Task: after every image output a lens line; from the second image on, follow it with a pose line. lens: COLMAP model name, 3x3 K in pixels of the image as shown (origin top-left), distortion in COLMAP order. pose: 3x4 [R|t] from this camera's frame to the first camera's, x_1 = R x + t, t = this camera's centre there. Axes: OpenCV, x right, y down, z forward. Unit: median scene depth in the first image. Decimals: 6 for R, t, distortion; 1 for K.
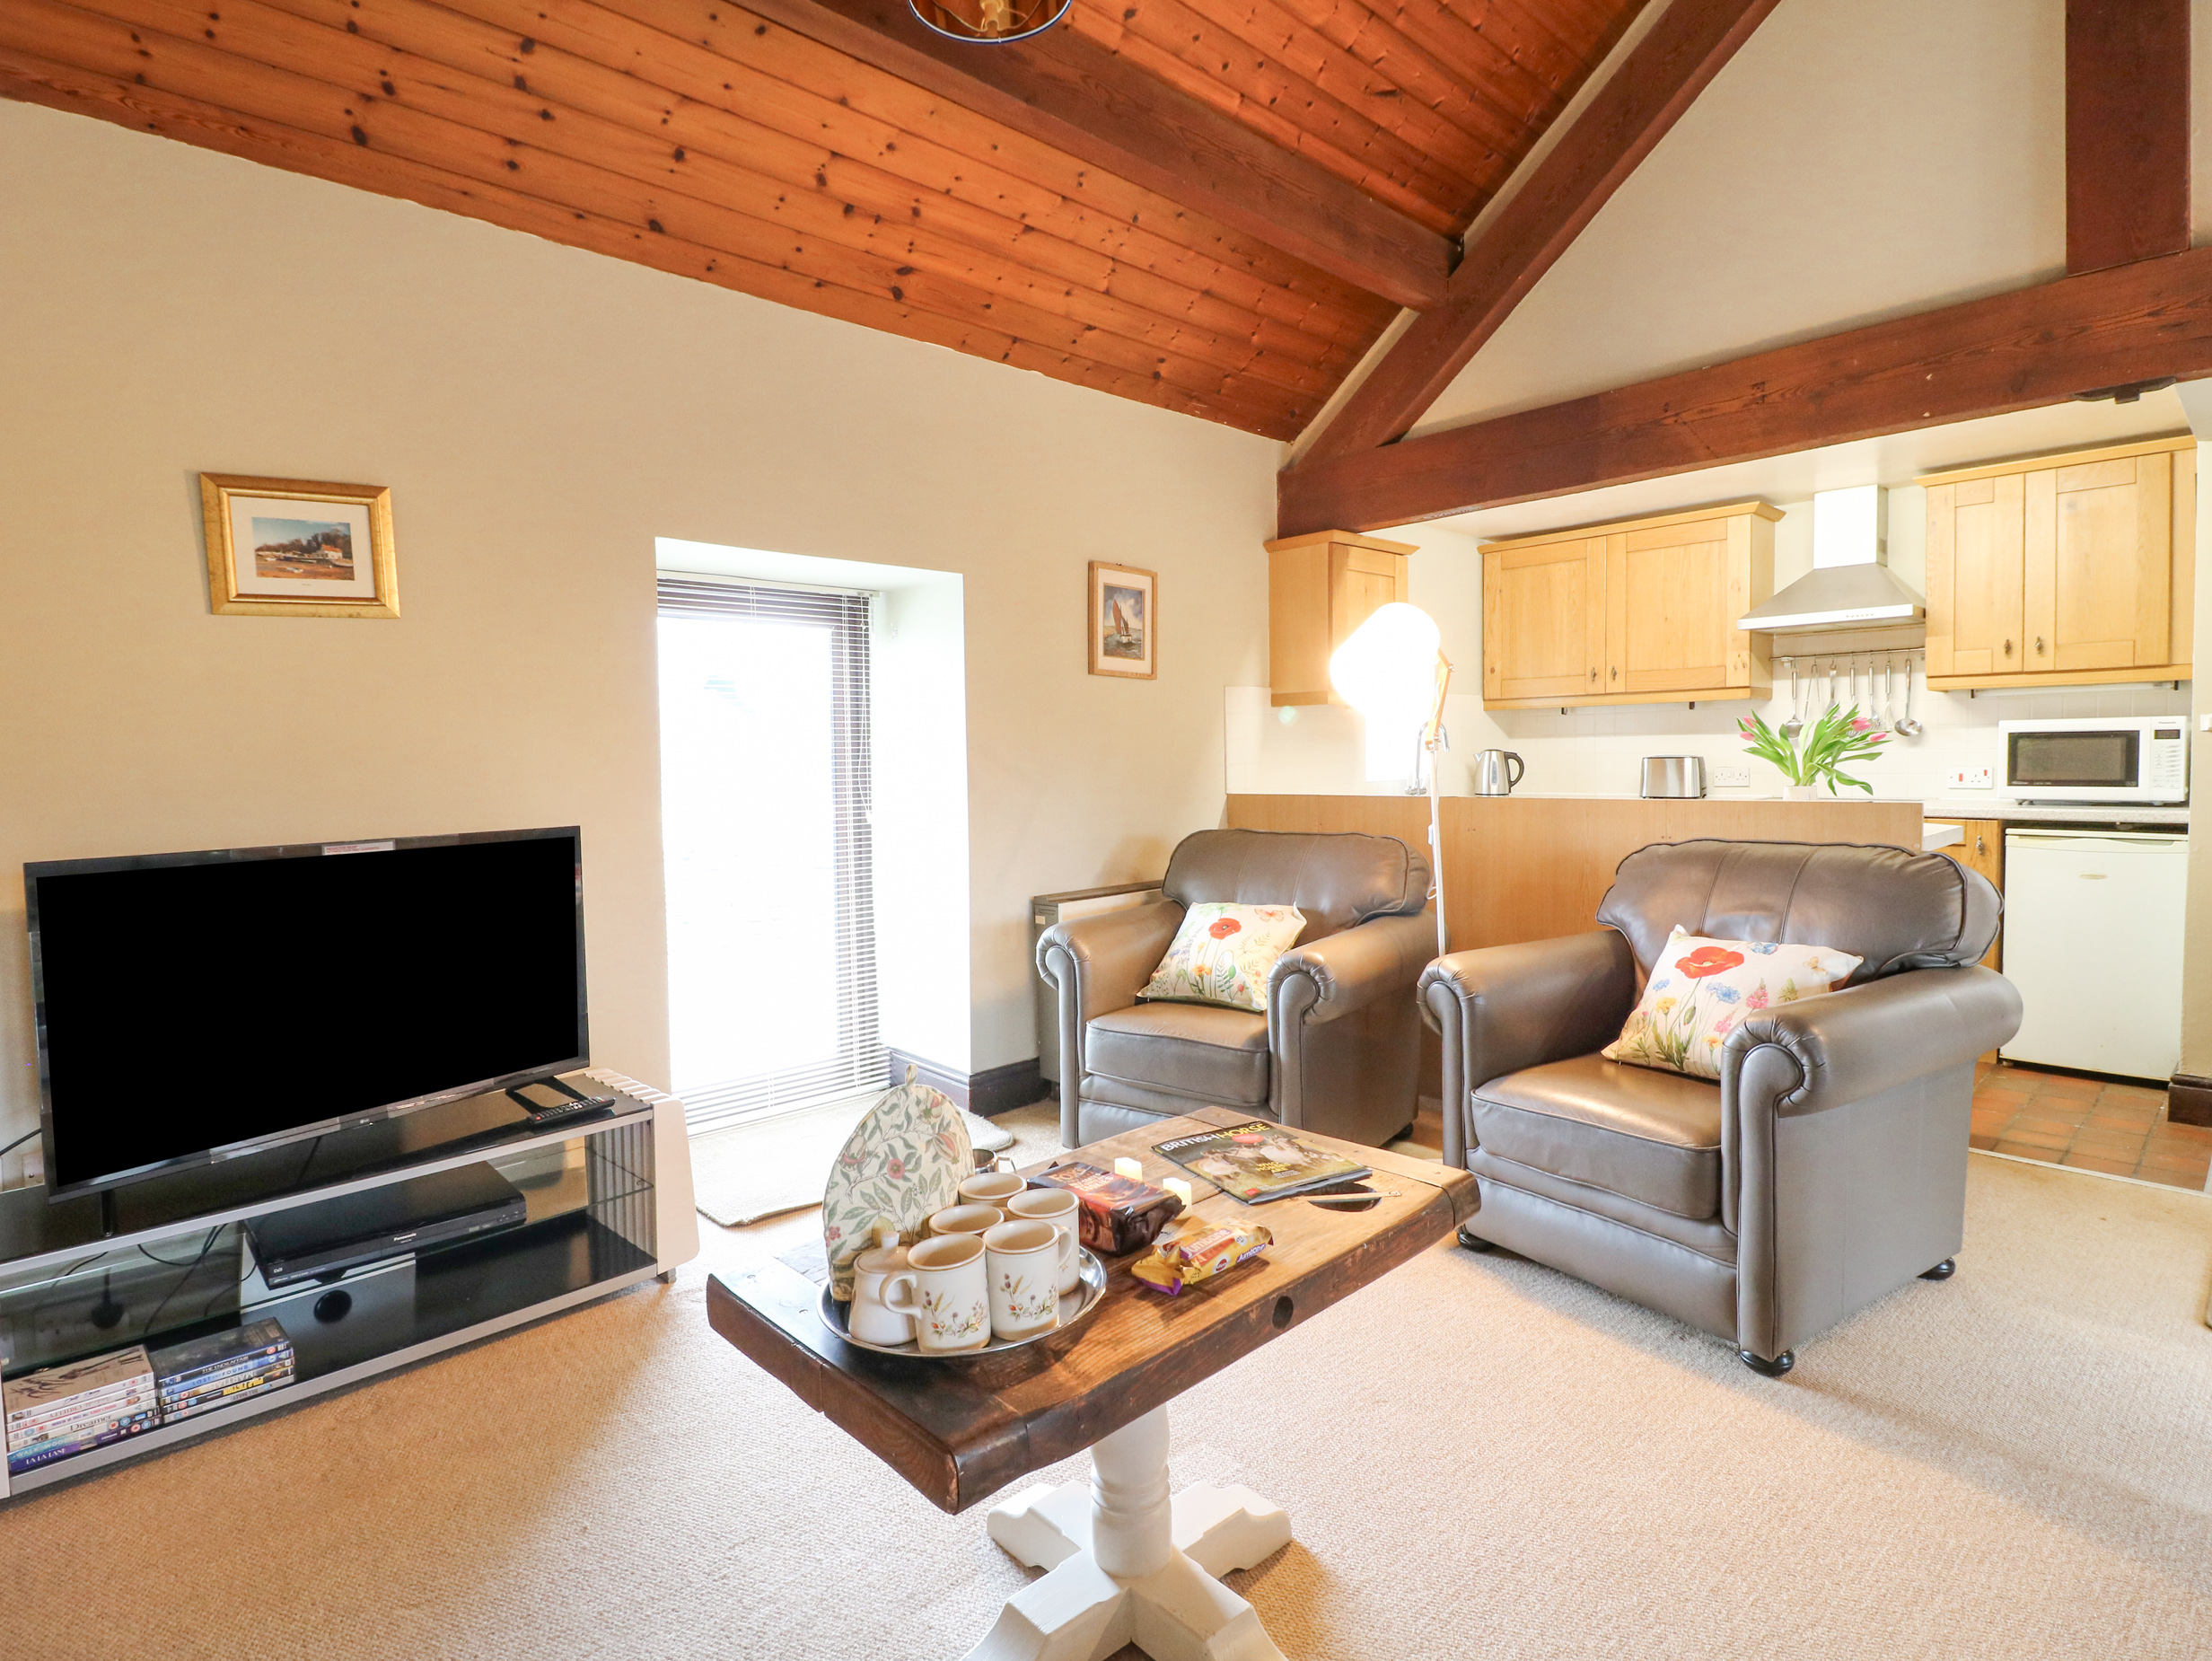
lens RADIAL K [[1151.0, 0, 1104.7], [0, 1151.0, 807.9], [0, 0, 1]] dist [0.004967, -0.014741]
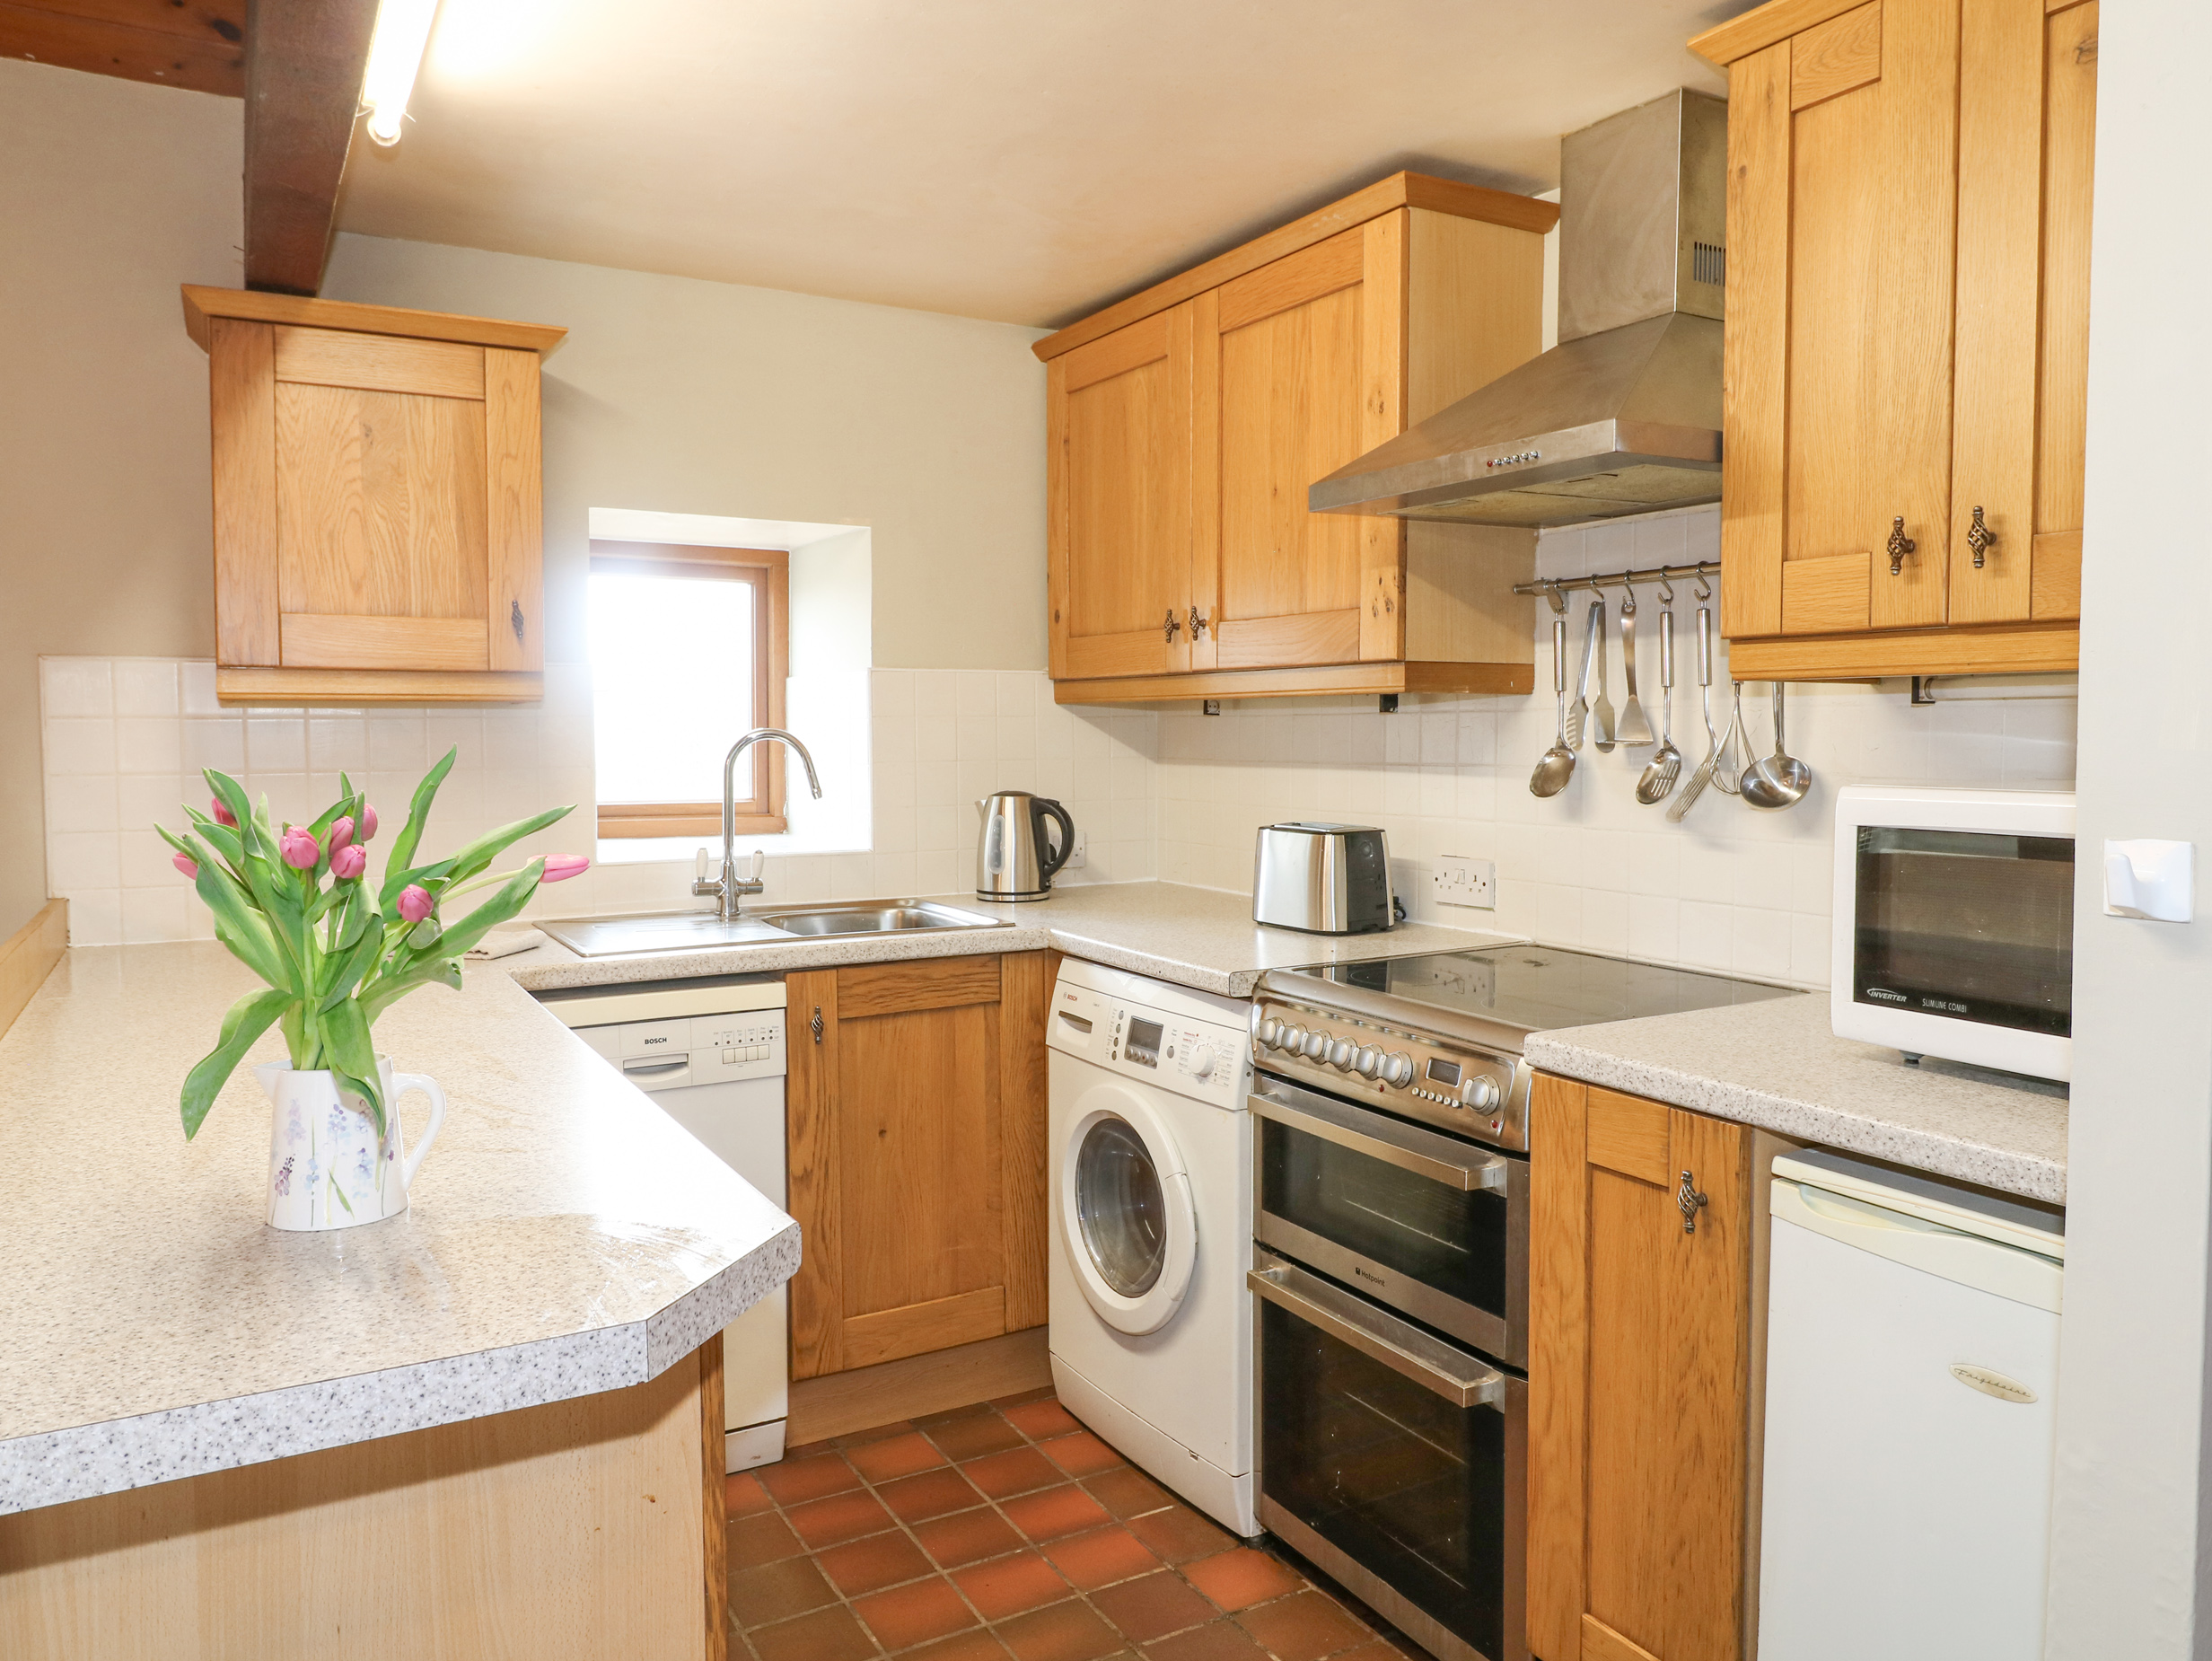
lens RADIAL K [[1556.9, 0, 1106.0], [0, 1556.9, 830.5], [0, 0, 1]] dist [-0.001744, 0.000605]
pose [[0.972850, 0.034089, -0.228911, 0.586363], [-0.029386, 0.999282, 0.023922, -0.058678], [0.229562, -0.016545, 0.973153, 0.472956]]
